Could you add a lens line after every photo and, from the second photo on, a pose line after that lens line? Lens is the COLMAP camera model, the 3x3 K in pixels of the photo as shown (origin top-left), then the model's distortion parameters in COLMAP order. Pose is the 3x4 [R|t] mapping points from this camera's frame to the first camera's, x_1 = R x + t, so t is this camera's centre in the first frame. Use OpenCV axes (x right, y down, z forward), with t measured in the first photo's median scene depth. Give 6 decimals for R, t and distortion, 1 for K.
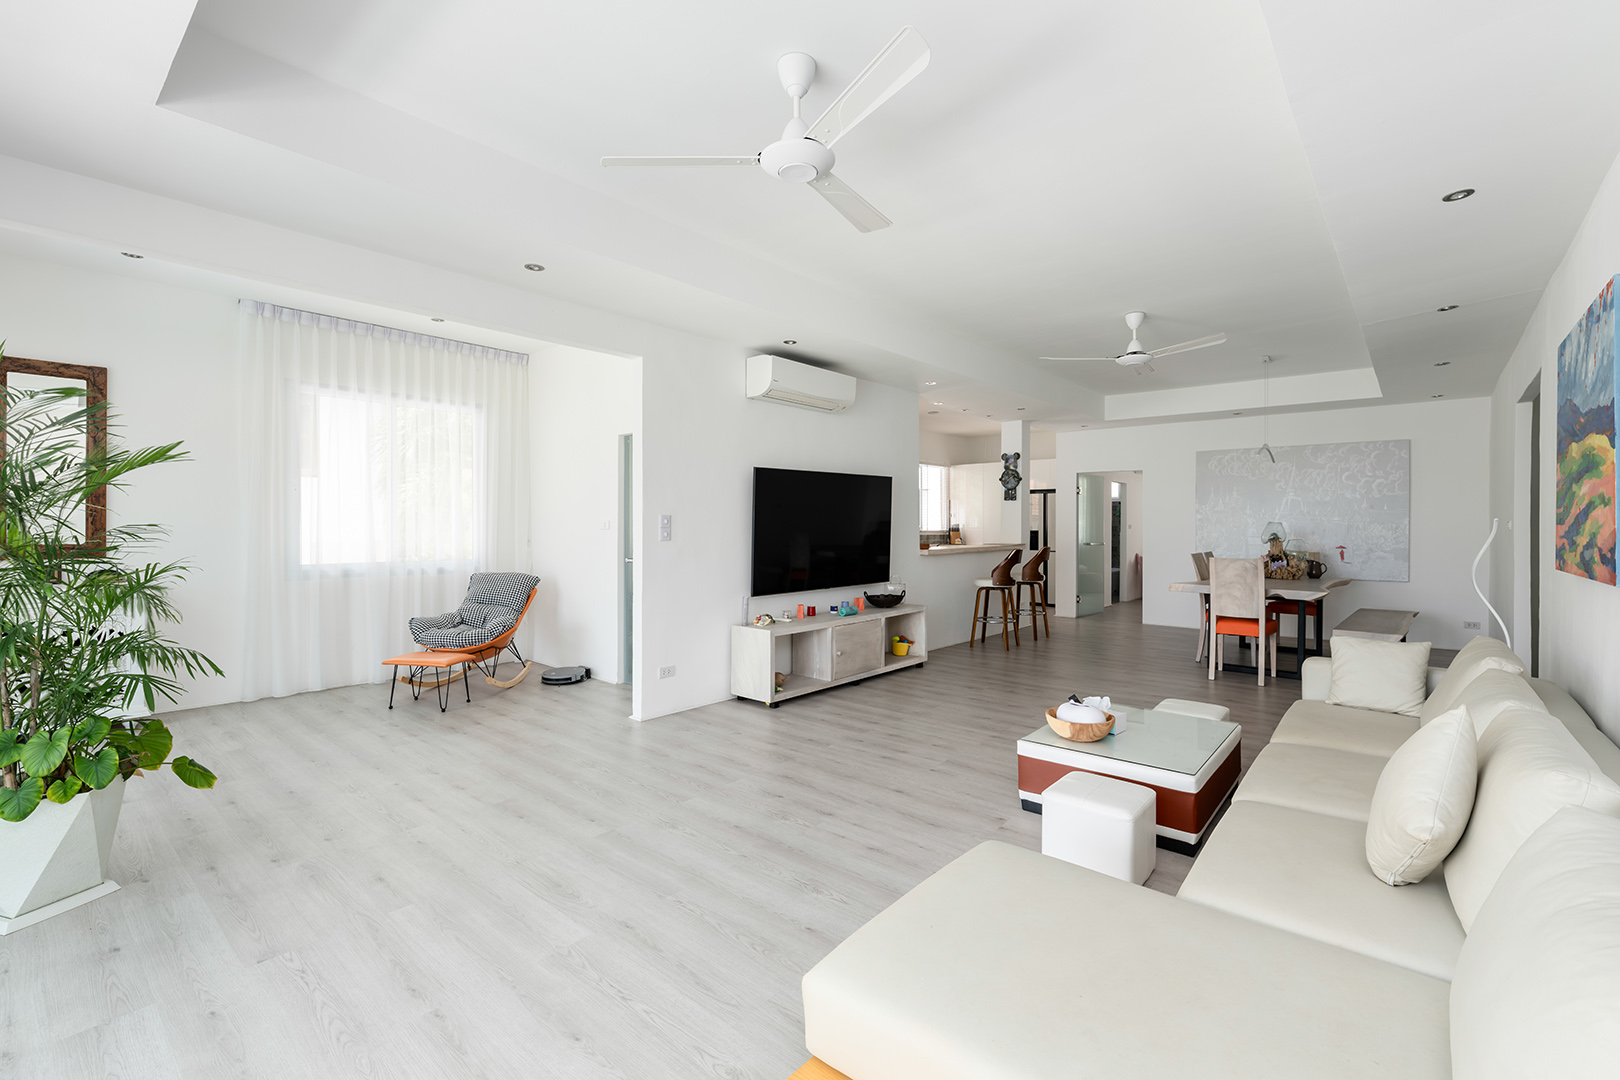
lens RADIAL K [[704.0, 0, 808.3], [0, 704.0, 533.5], [0, 0, 1]] dist [0.000759, -0.000047]
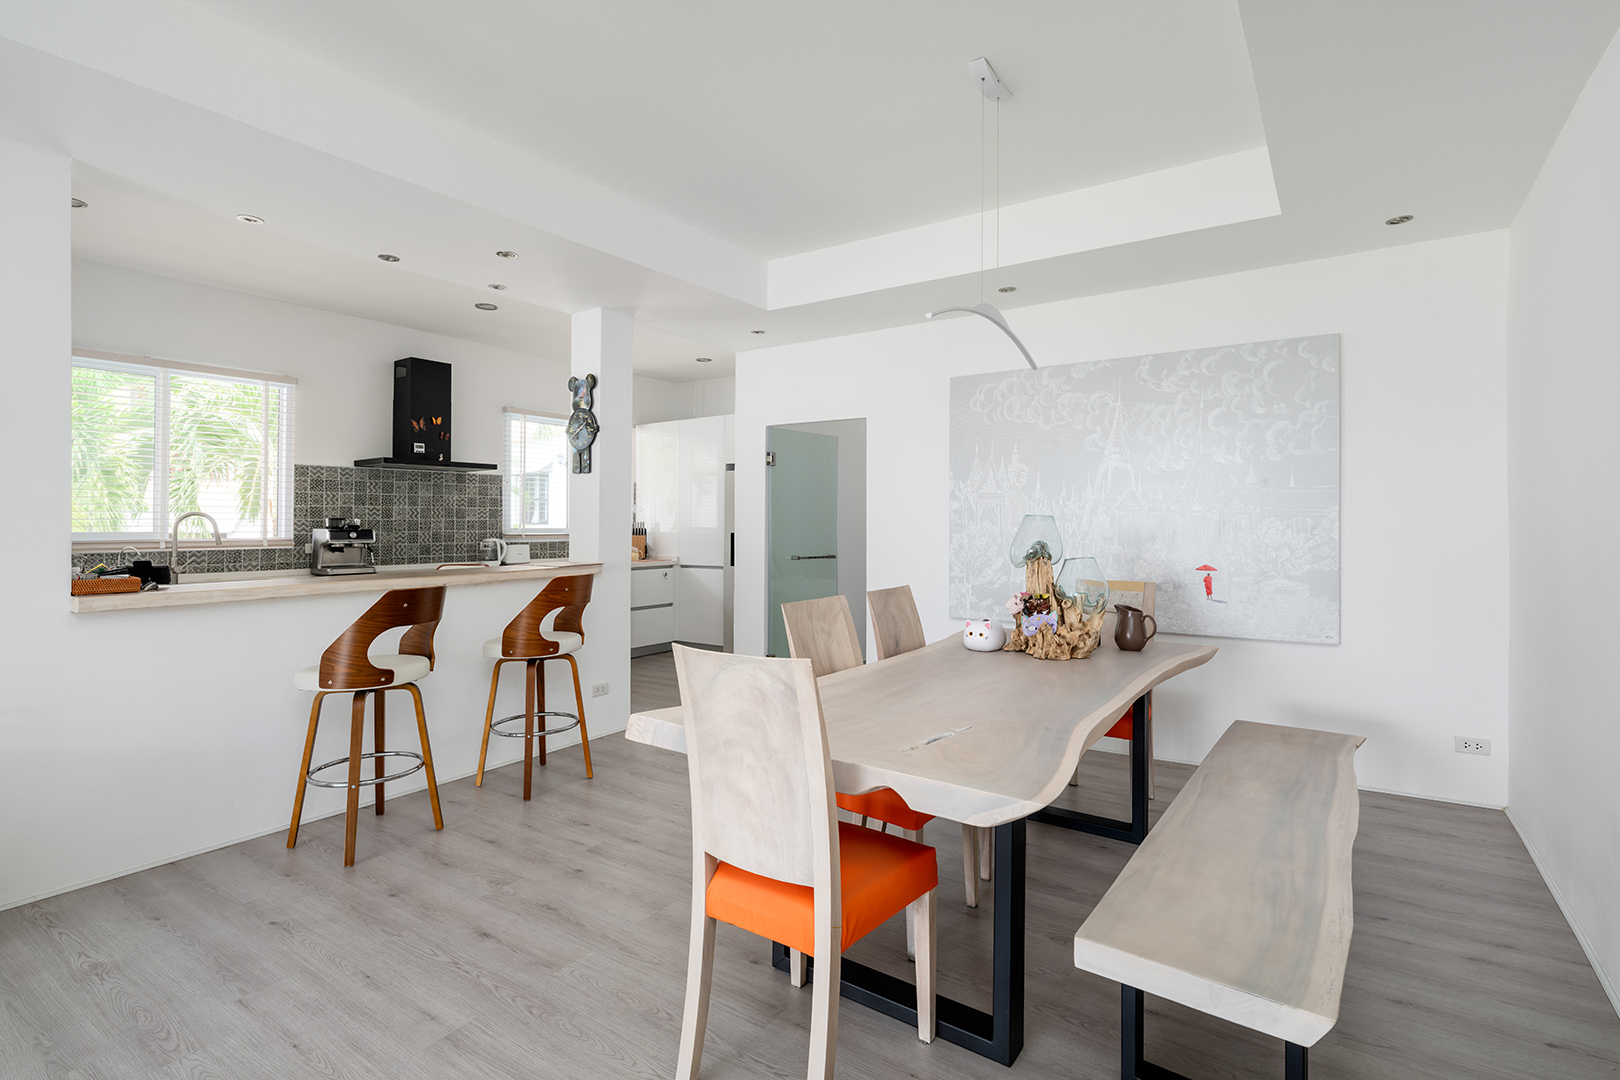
lens RADIAL K [[773.2, 0, 811.1], [0, 773.2, 530.3], [0, 0, 1]] dist [0.000369, 0.000177]
pose [[0.993460, -0.005780, 0.114038, 0.443054], [0.006351, 0.999969, -0.004647, -0.005213], [-0.114008, 0.005341, 0.993465, 0.526337]]
